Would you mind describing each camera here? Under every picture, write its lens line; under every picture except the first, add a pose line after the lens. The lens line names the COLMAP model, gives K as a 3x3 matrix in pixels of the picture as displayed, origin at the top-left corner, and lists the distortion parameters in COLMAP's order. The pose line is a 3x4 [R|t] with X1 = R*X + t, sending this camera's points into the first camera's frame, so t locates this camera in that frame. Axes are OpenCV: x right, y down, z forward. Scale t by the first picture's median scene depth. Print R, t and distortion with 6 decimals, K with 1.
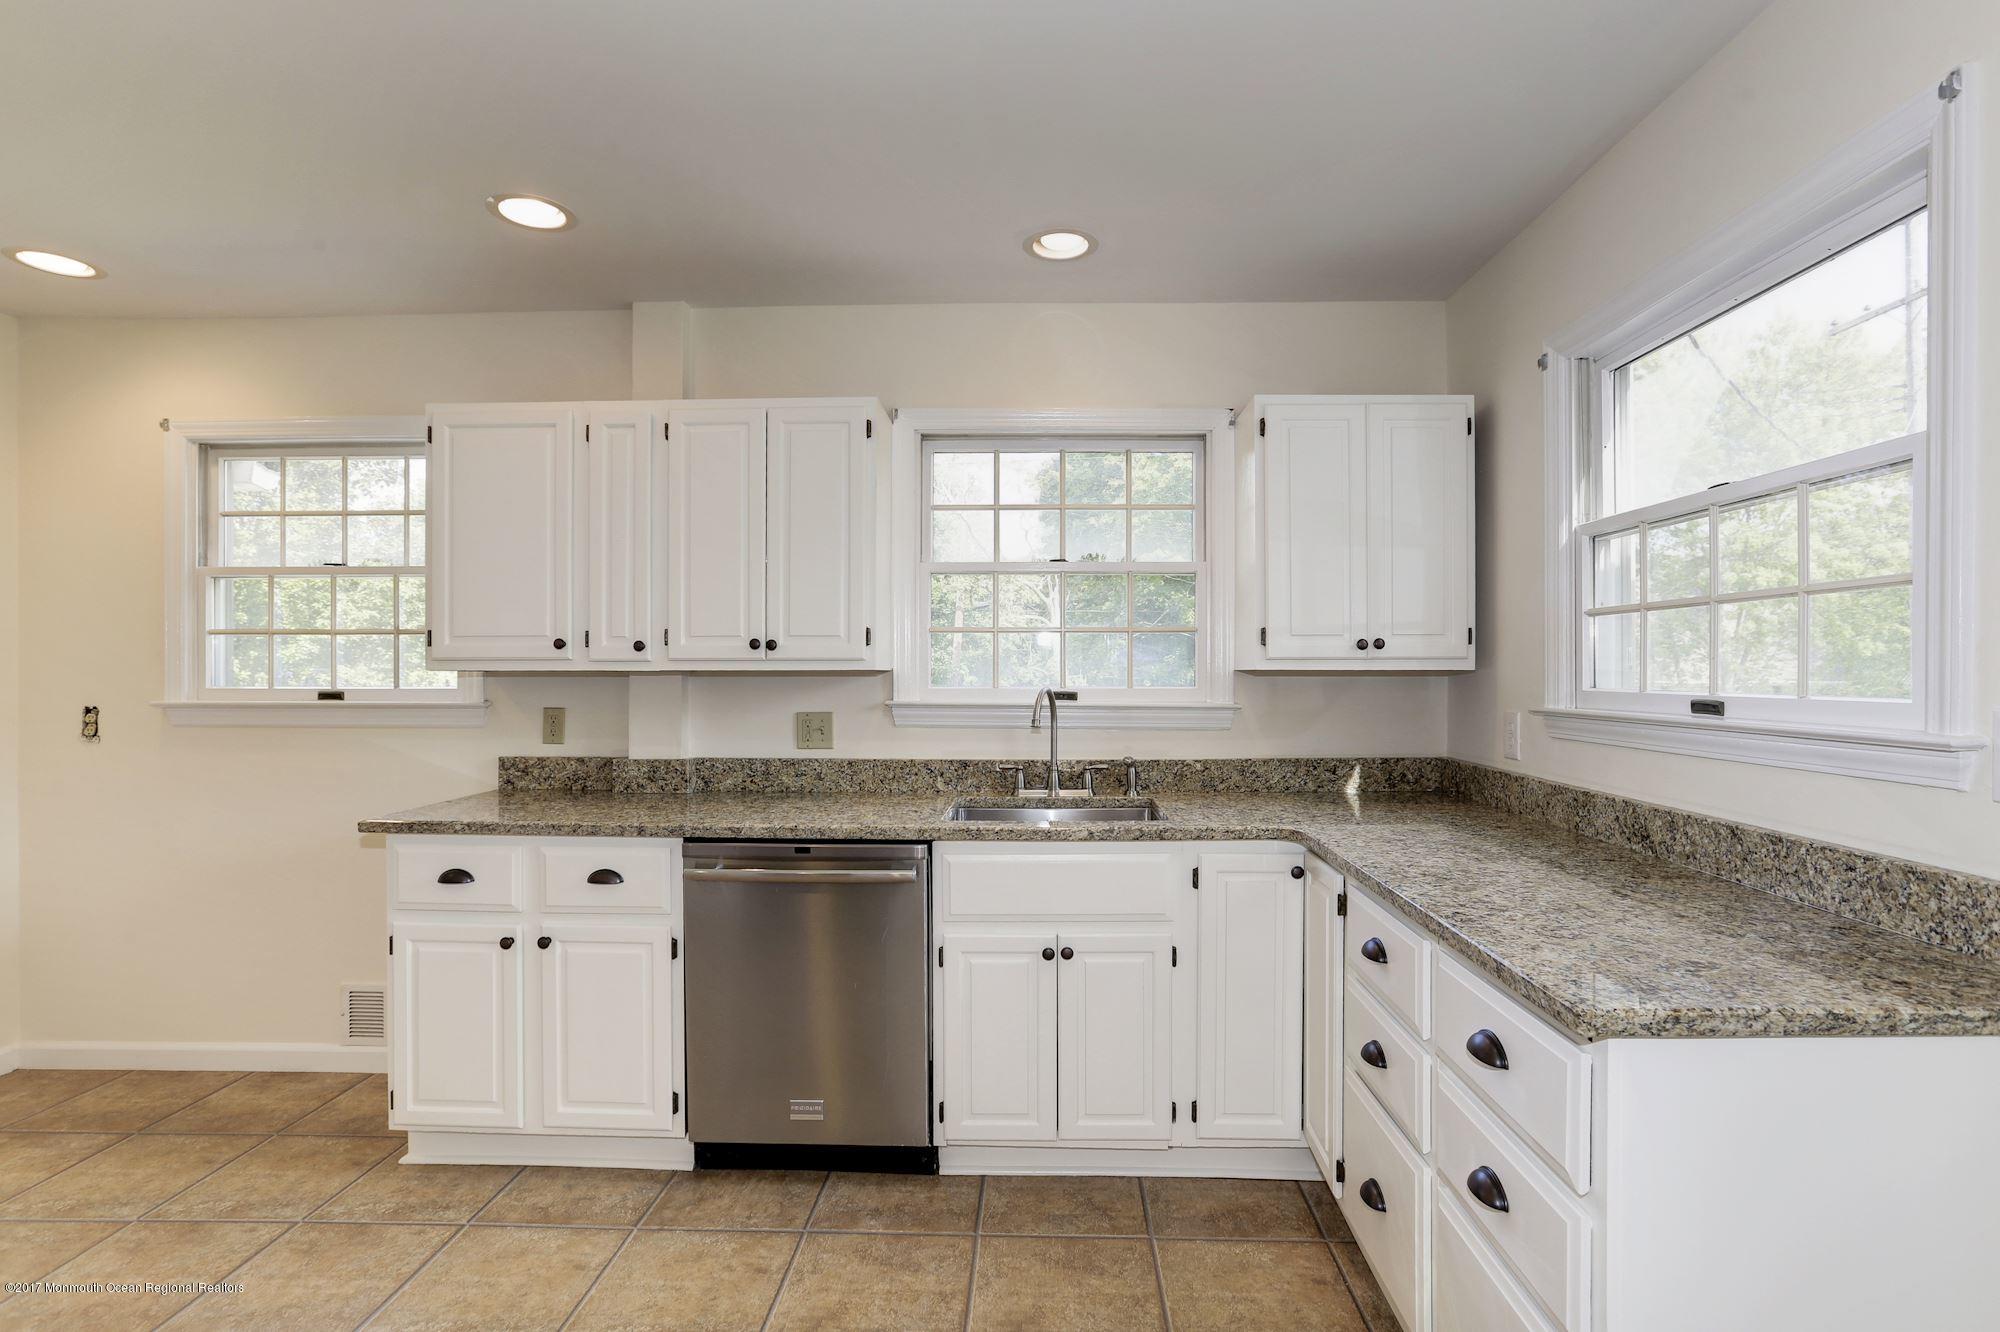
lens RADIAL K [[927.1, 0, 995.5], [0, 927.1, 672.0], [0, 0, 1]] dist [-0.011545, 0.006003]
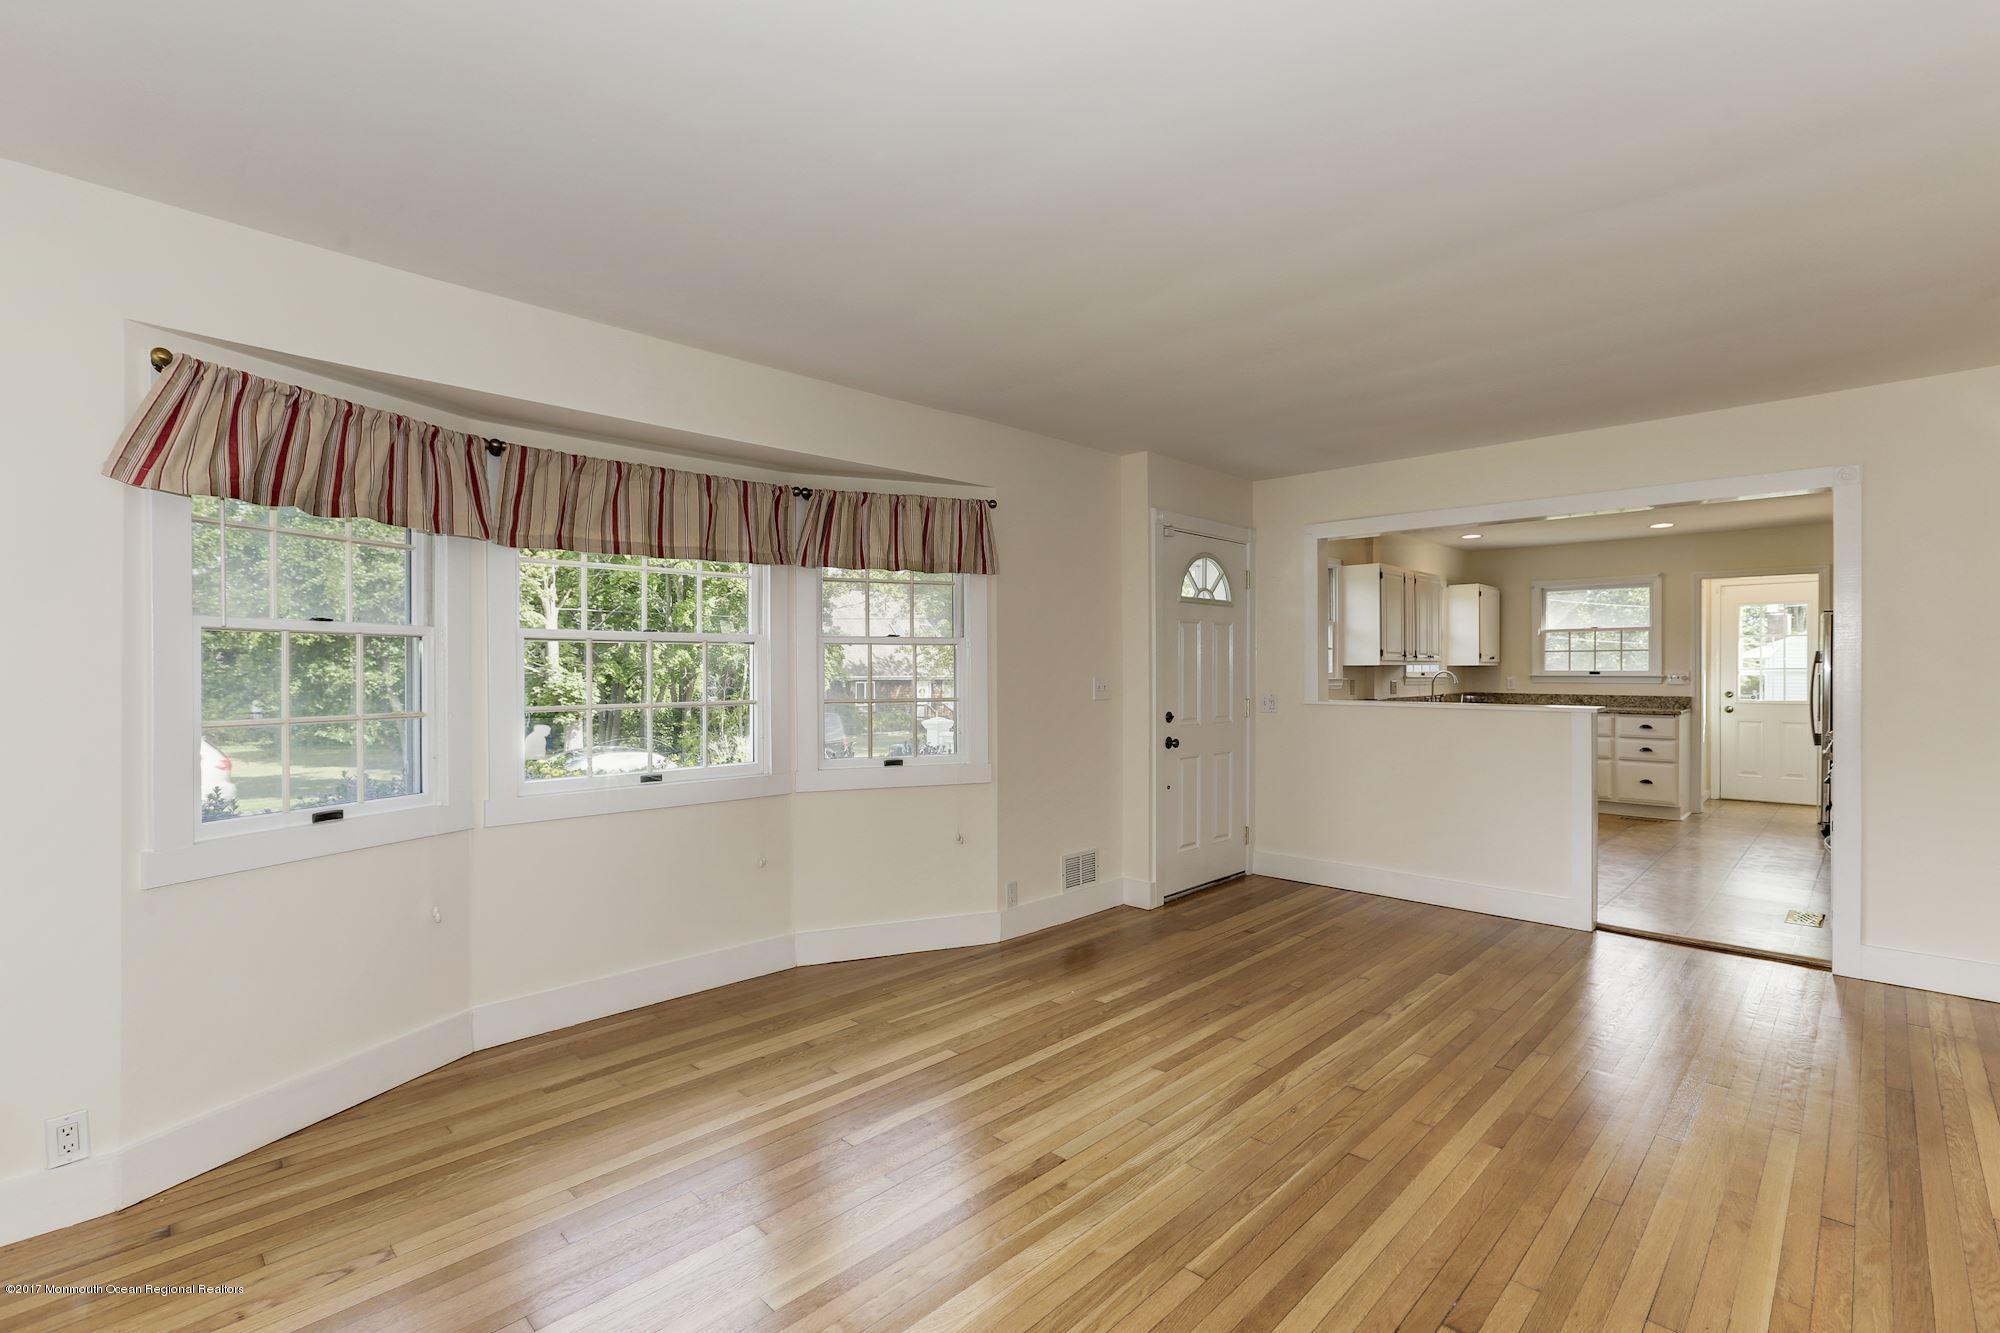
lens RADIAL K [[927.1, 0, 999.9], [0, 927.1, 672.9], [0, 0, 1]] dist [-0.011545, 0.006003]
pose [[0.680716, -0.005114, 0.732529, -3.048801], [0.002845, 0.999987, 0.004337, 0.004173], [-0.732541, -0.000868, 0.680722, -0.007572]]
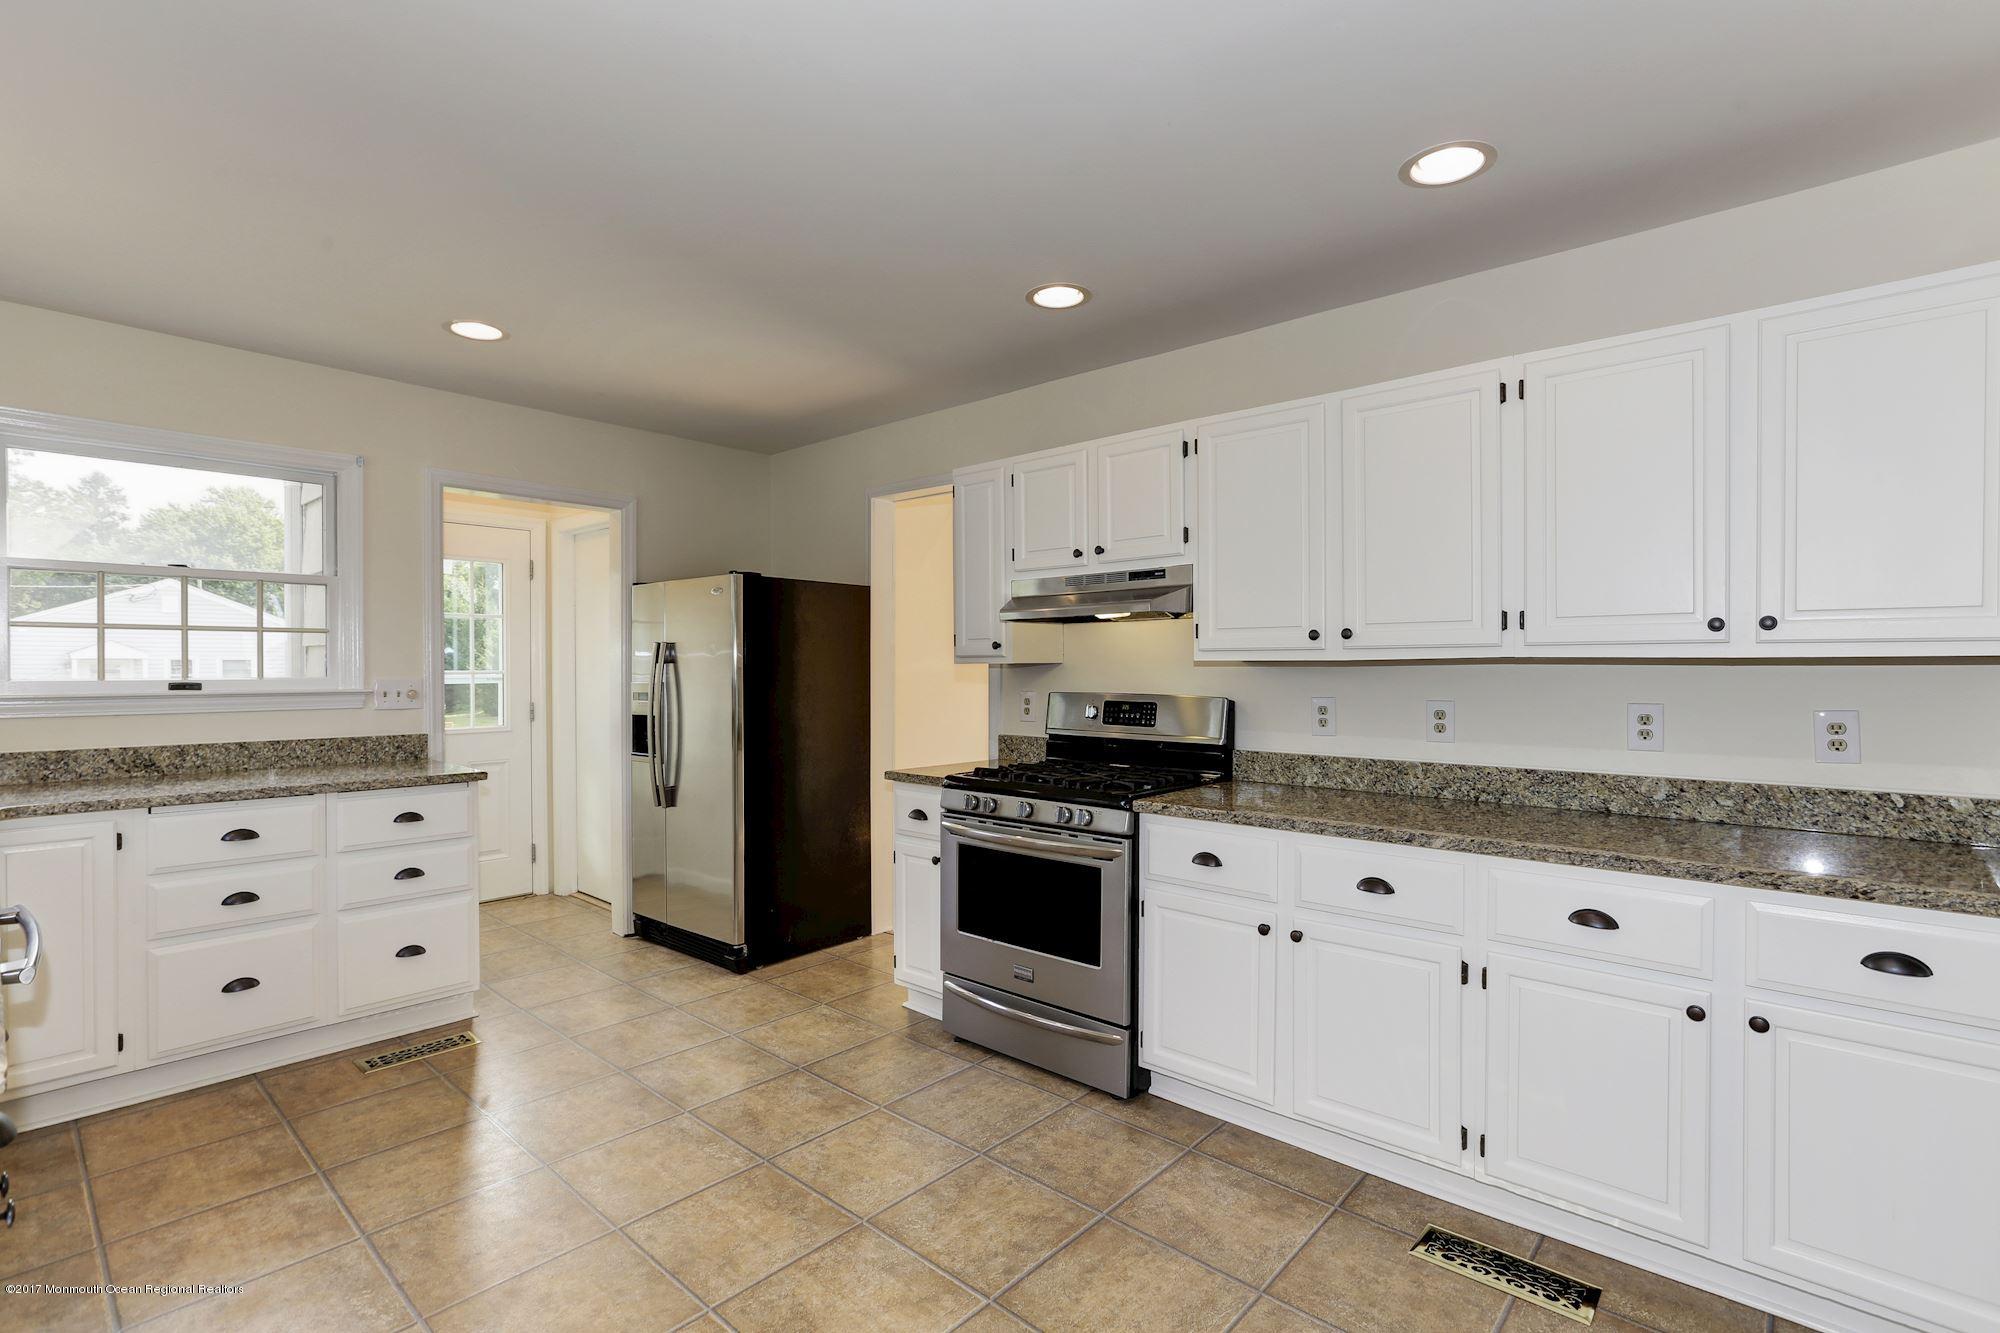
lens RADIAL K [[927.1, 0, 952.6], [0, 927.1, 684.9], [0, 0, 1]] dist [-0.011545, 0.006003]
pose [[-0.731502, -0.010926, 0.681752, -0.988095], [0.001639, 0.999841, 0.017783, 0.003658], [-0.681838, 0.014126, -0.731367, 0.811090]]
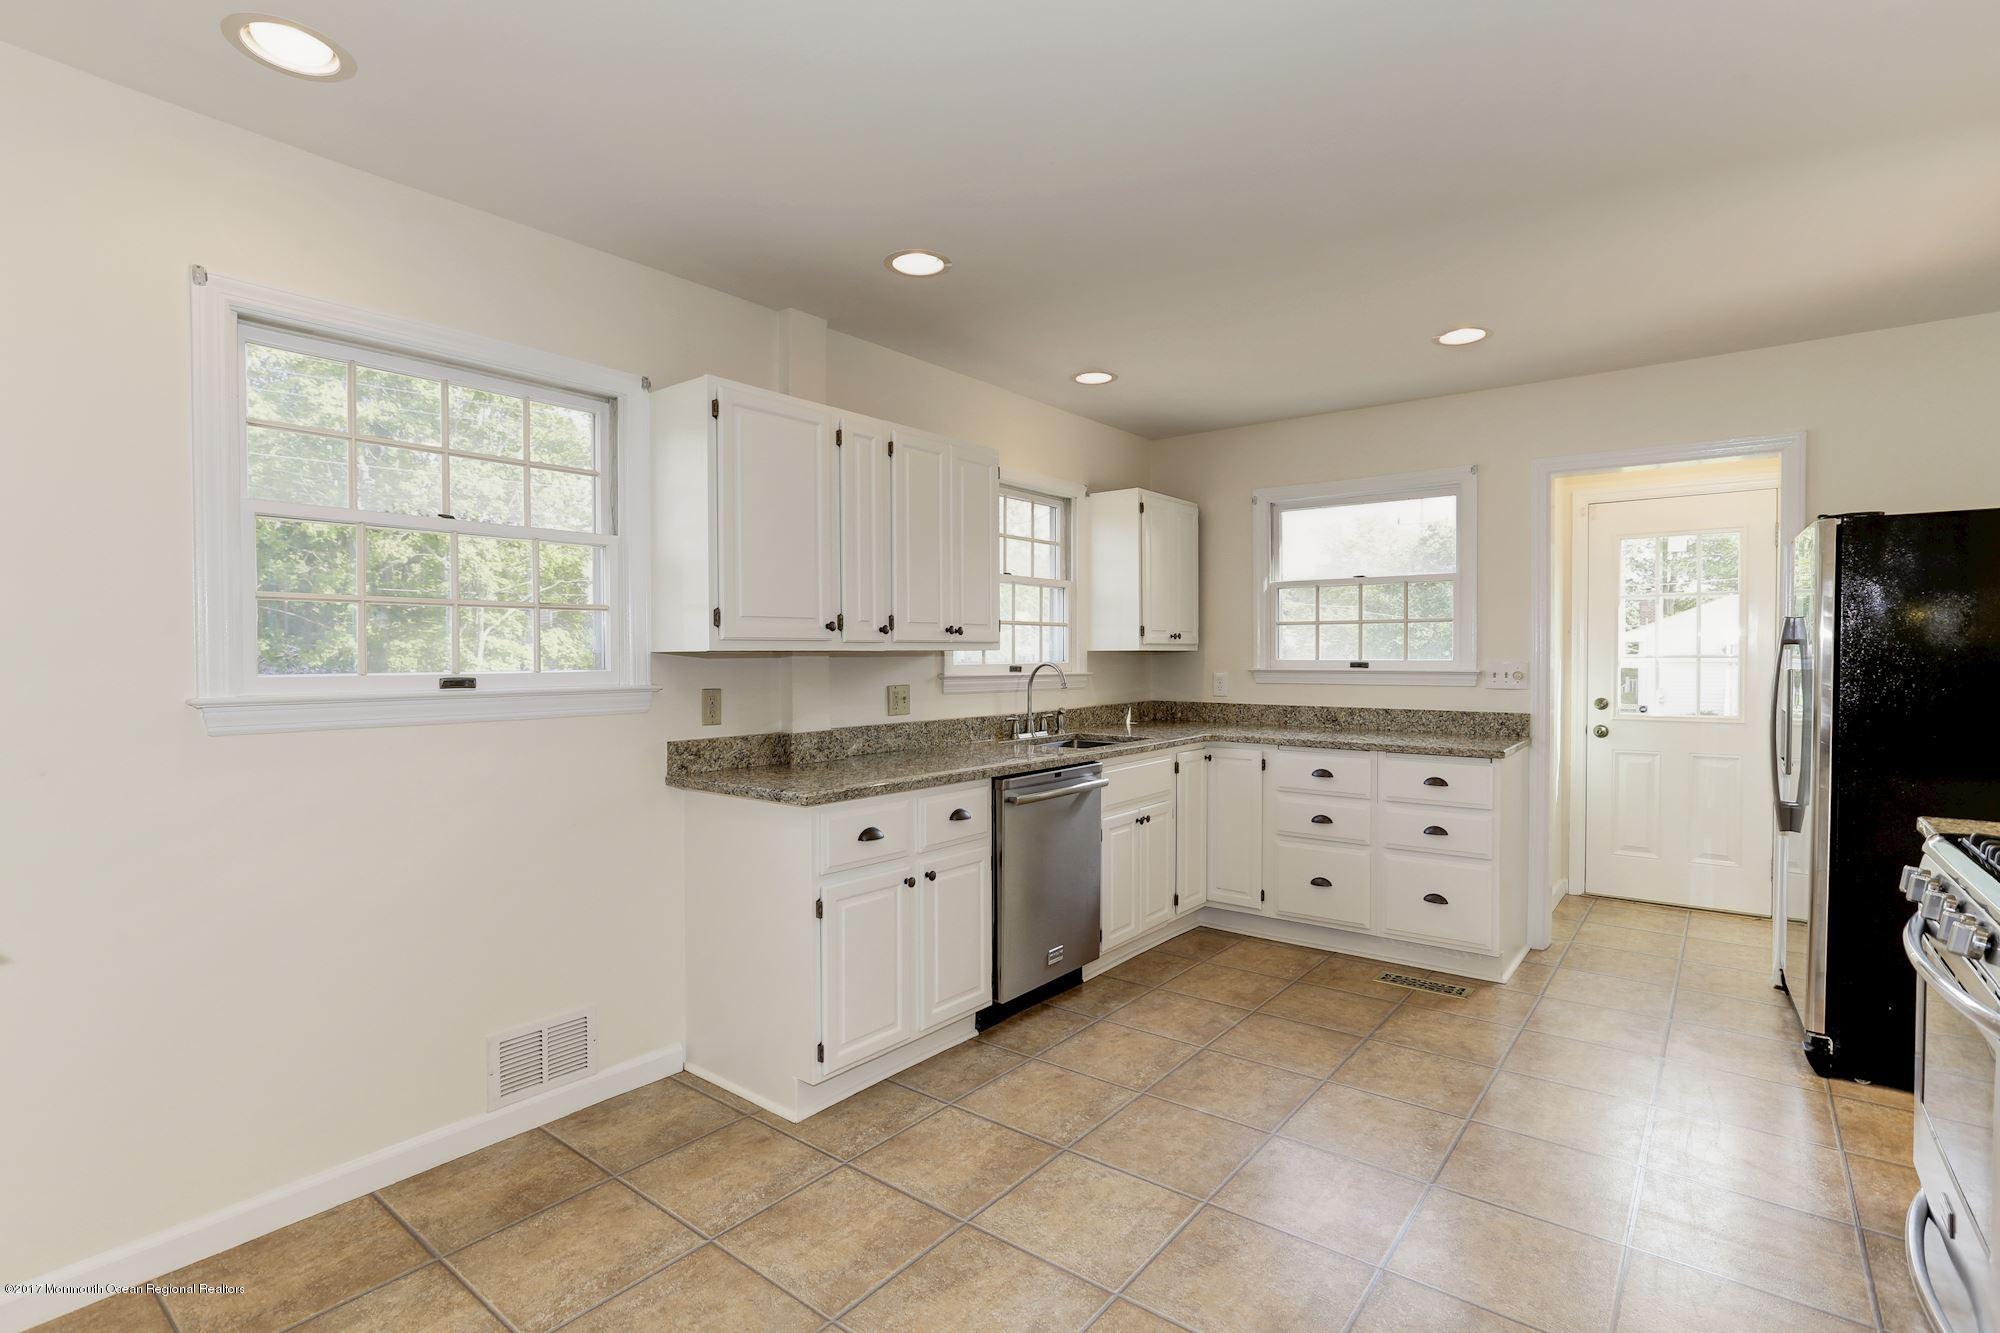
lens RADIAL K [[927.1, 0, 1013.4], [0, 927.1, 668.9], [0, 0, 1]] dist [-0.011545, 0.006003]
pose [[0.601954, -0.015655, 0.798378, -1.118699], [0.004068, 0.999855, 0.016539, 0.002319], [-0.798521, -0.006708, 0.601930, 0.149392]]
